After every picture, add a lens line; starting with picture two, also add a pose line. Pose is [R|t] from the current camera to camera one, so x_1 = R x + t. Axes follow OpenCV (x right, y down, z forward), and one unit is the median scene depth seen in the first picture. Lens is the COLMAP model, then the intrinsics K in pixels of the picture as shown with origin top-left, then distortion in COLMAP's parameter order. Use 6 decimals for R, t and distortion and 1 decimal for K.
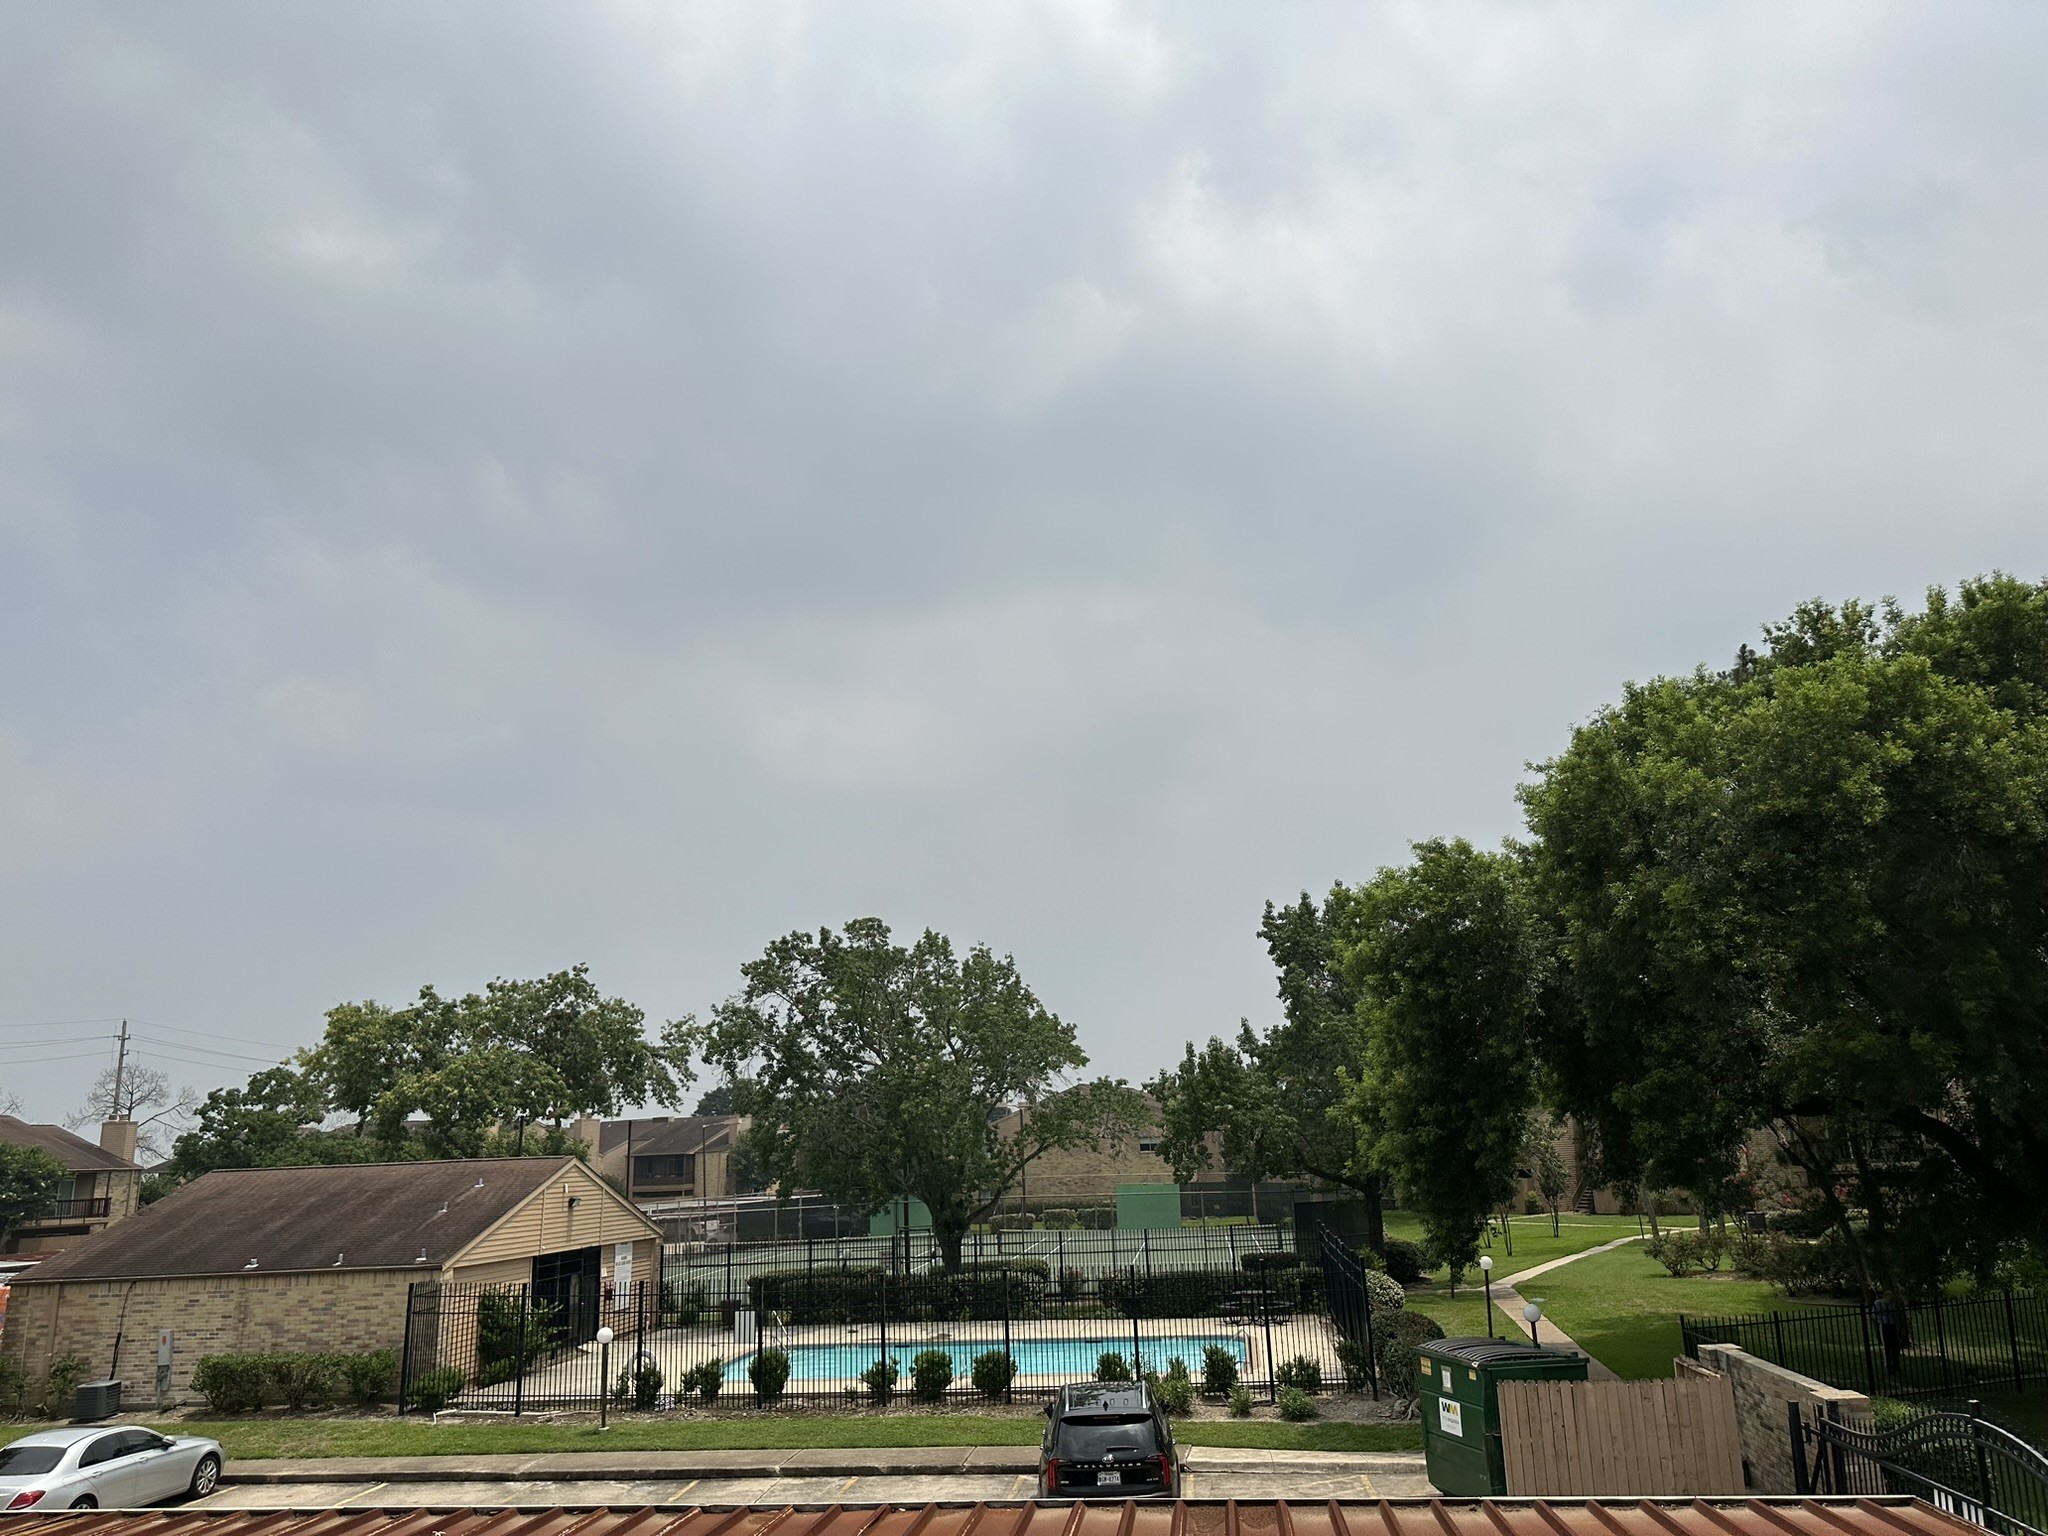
lens RADIAL K [[1426.1, 0, 1024.0], [0, 1426.1, 768.0], [0, 0, 1]] dist [0.191289, -0.290953]
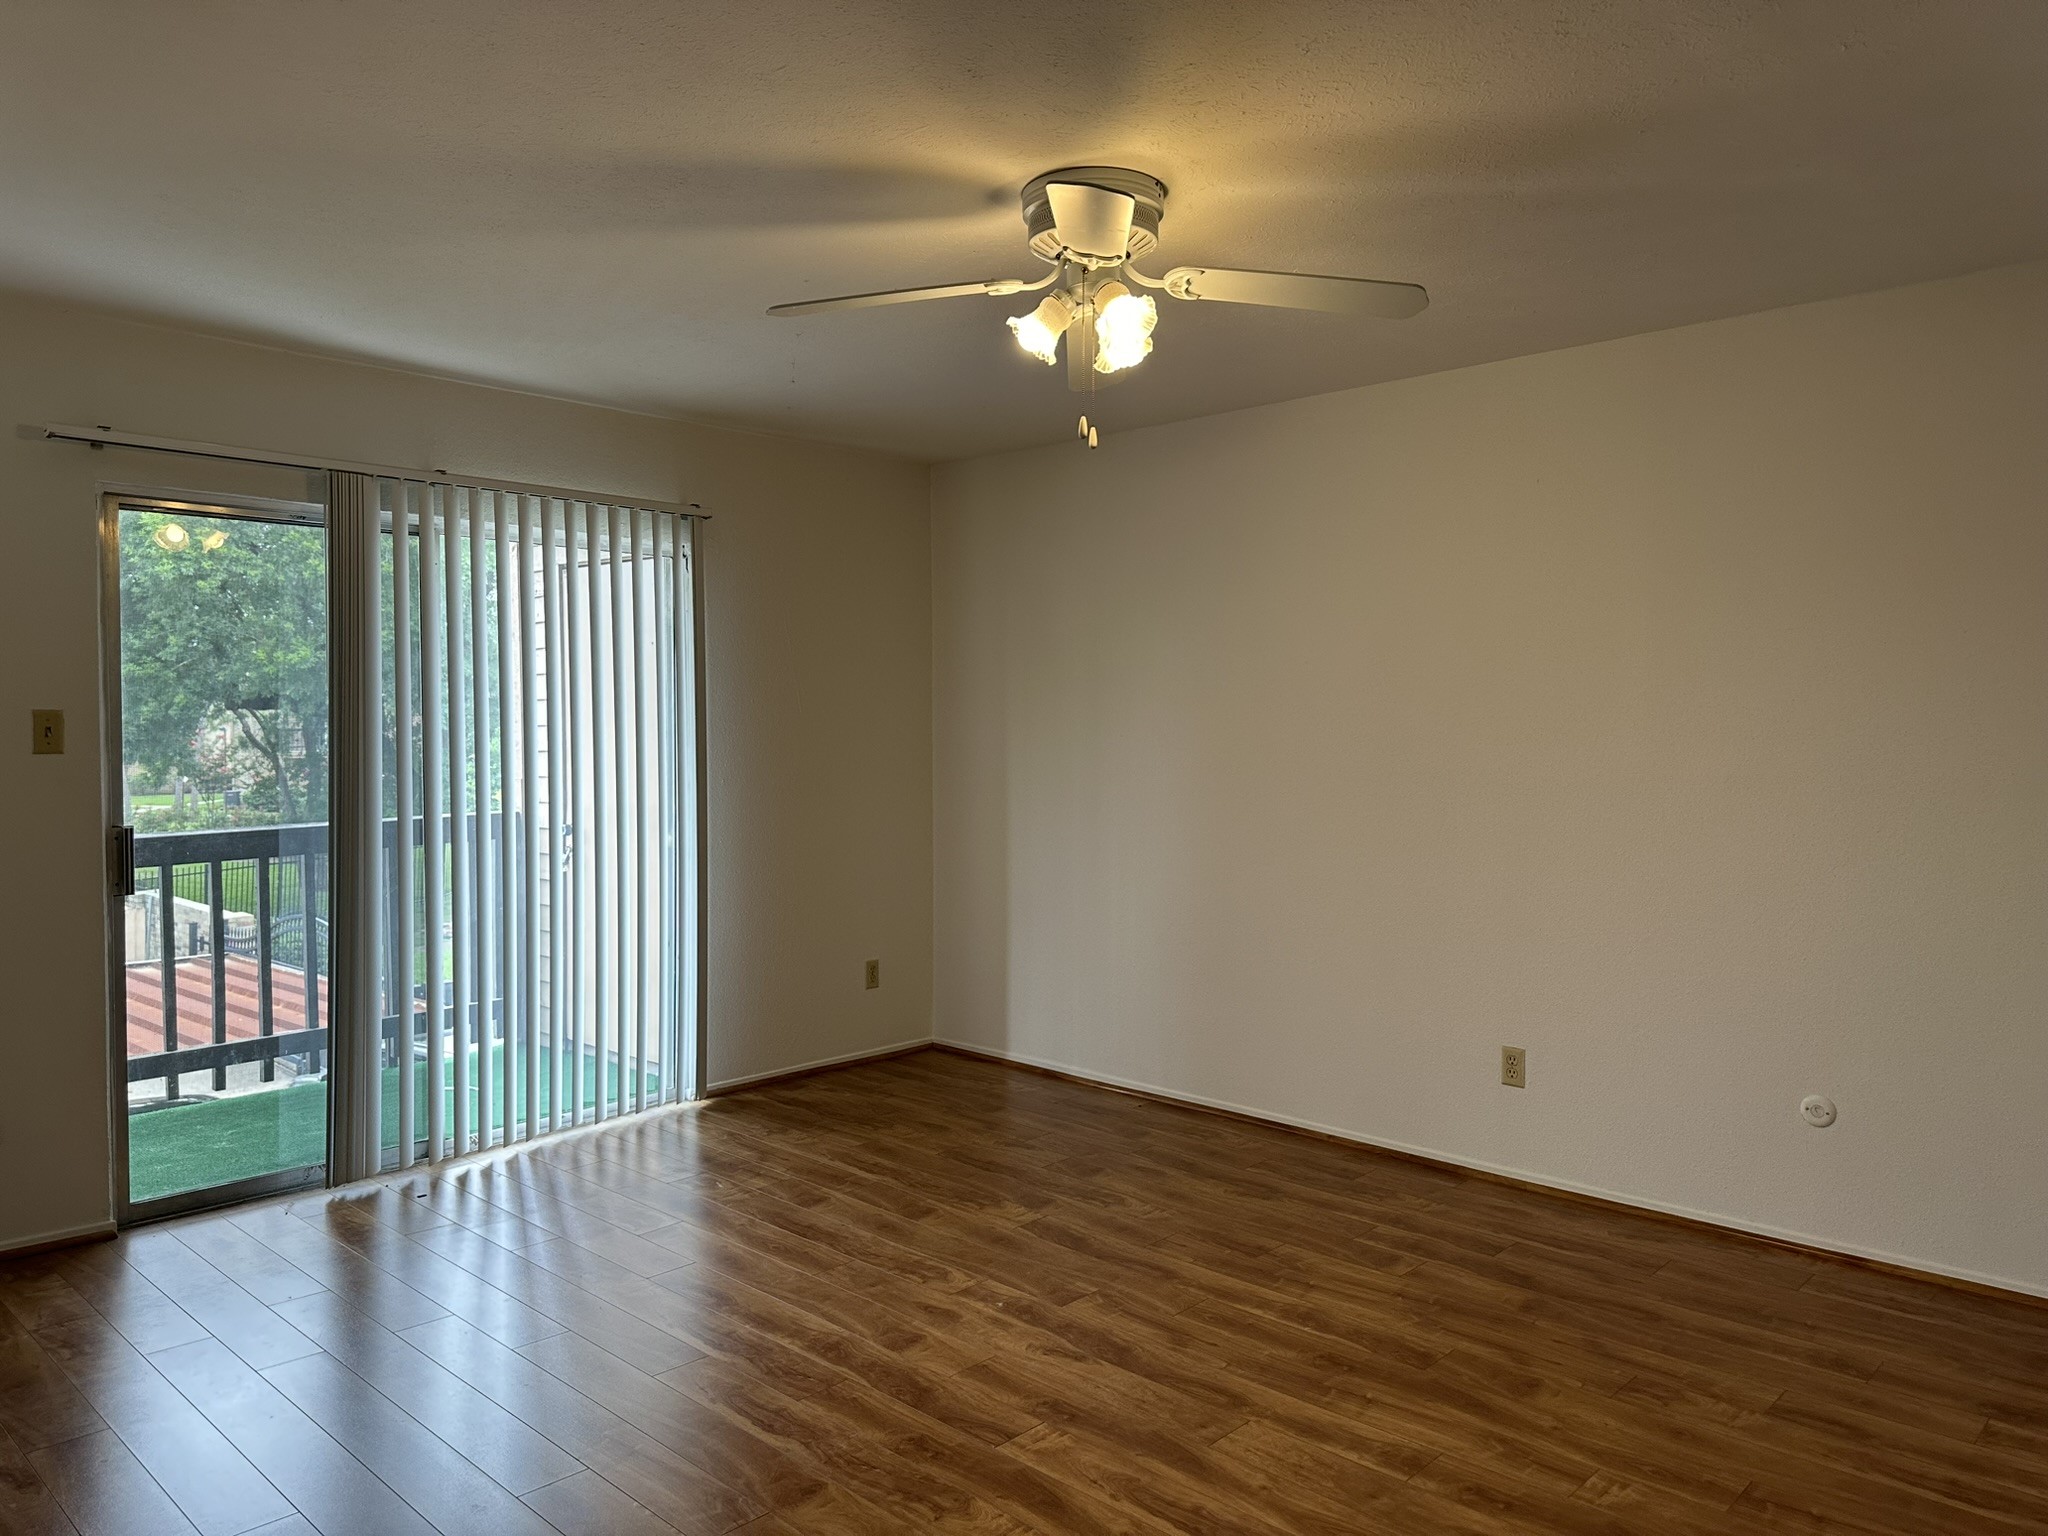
lens RADIAL K [[1430.4, 0, 1024.0], [0, 1430.4, 768.0], [0, 0, 1]] dist [0.035247, 0.000180]
pose [[0.594750, 0.005795, 0.803890, -0.048635], [-0.224283, 0.961465, 0.159003, -0.047476], [-0.771991, -0.274866, 0.573131, -0.182357]]
